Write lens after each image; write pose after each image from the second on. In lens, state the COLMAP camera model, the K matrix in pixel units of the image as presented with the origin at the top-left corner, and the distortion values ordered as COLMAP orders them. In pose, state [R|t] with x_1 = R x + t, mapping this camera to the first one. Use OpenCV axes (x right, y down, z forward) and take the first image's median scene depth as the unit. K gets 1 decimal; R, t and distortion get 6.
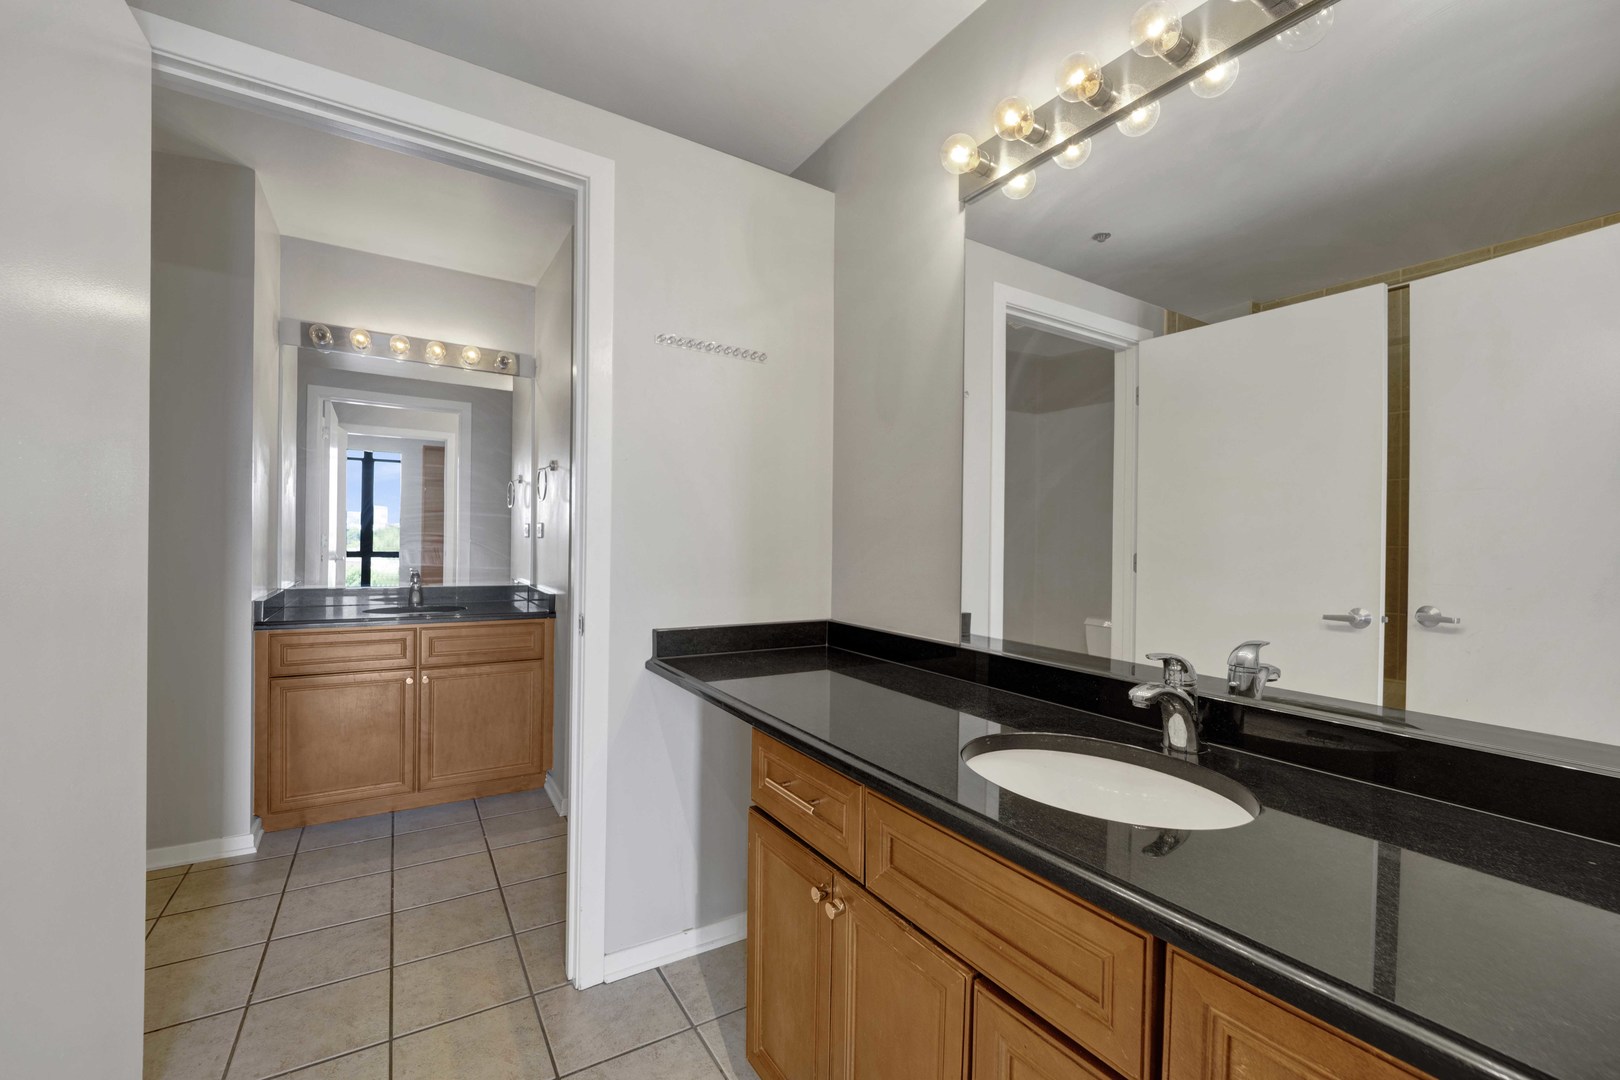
lens RADIAL K [[679.3, 0, 805.1], [0, 679.3, 548.8], [0, 0, 1]] dist [-0.016761, 0.000040]
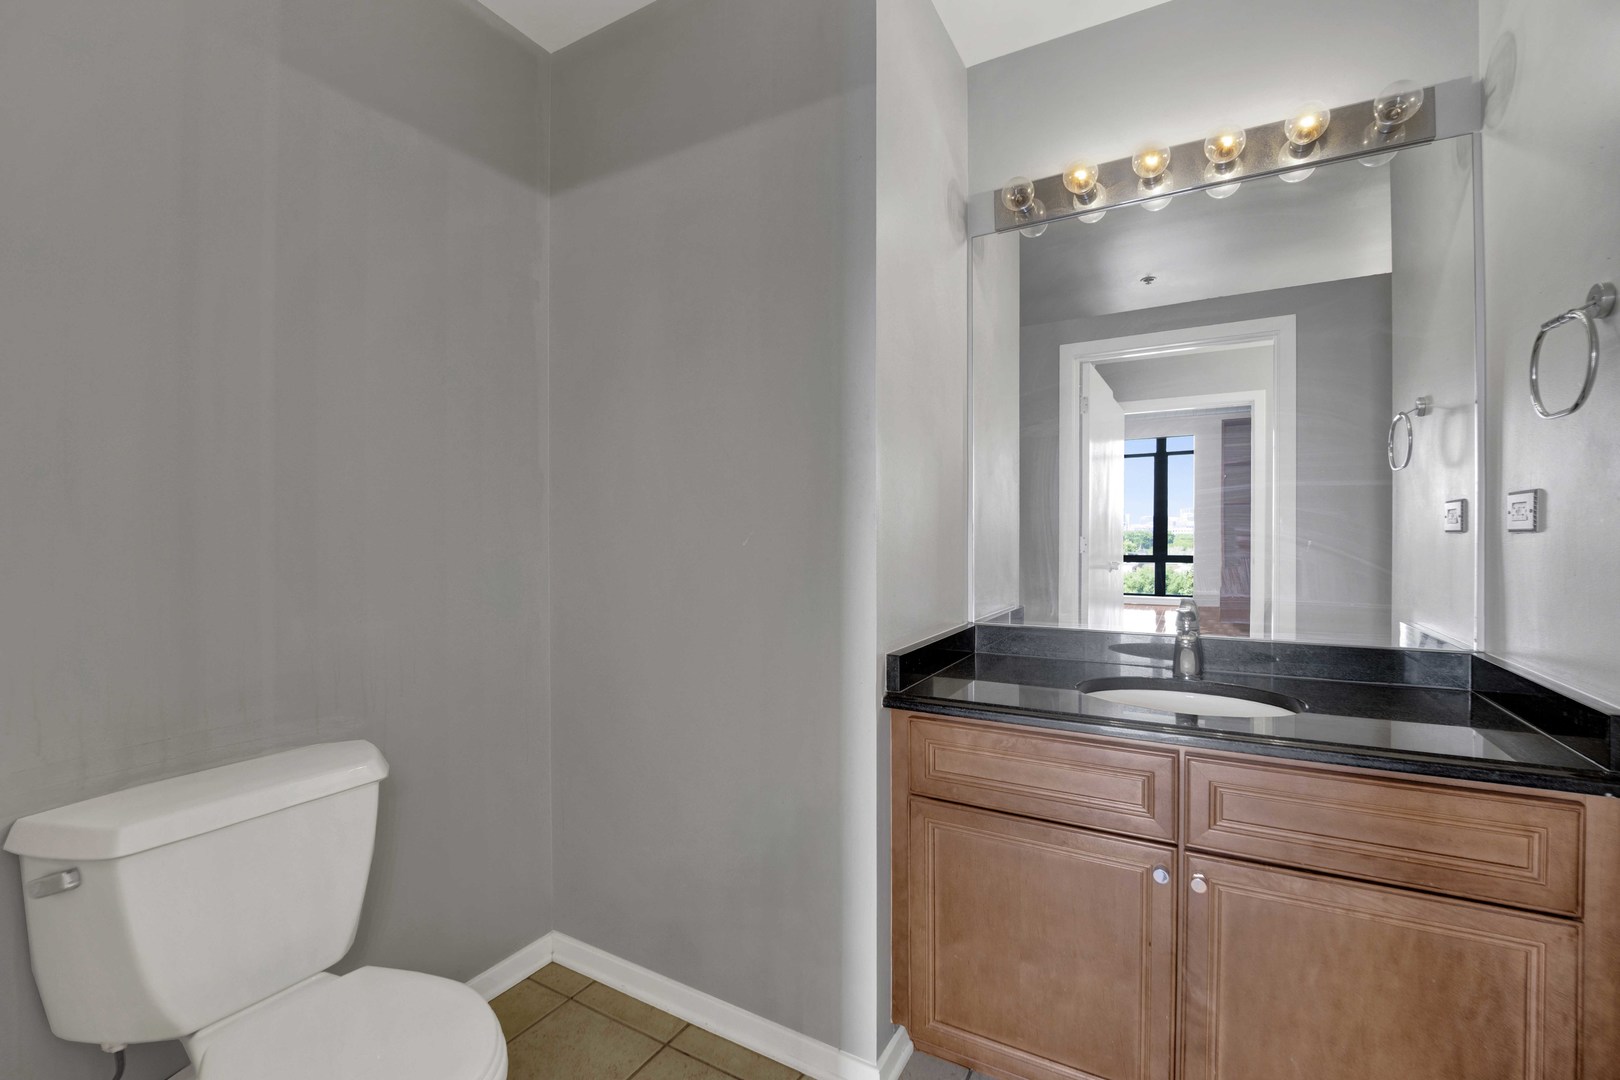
lens RADIAL K [[679.3, 0, 805.7], [0, 679.3, 547.5], [0, 0, 1]] dist [-0.016761, 0.000040]
pose [[0.475969, -0.006587, -0.879437, -0.276378], [0.001353, 0.999976, -0.006758, -0.005767], [0.879461, 0.002026, 0.475967, 0.520537]]
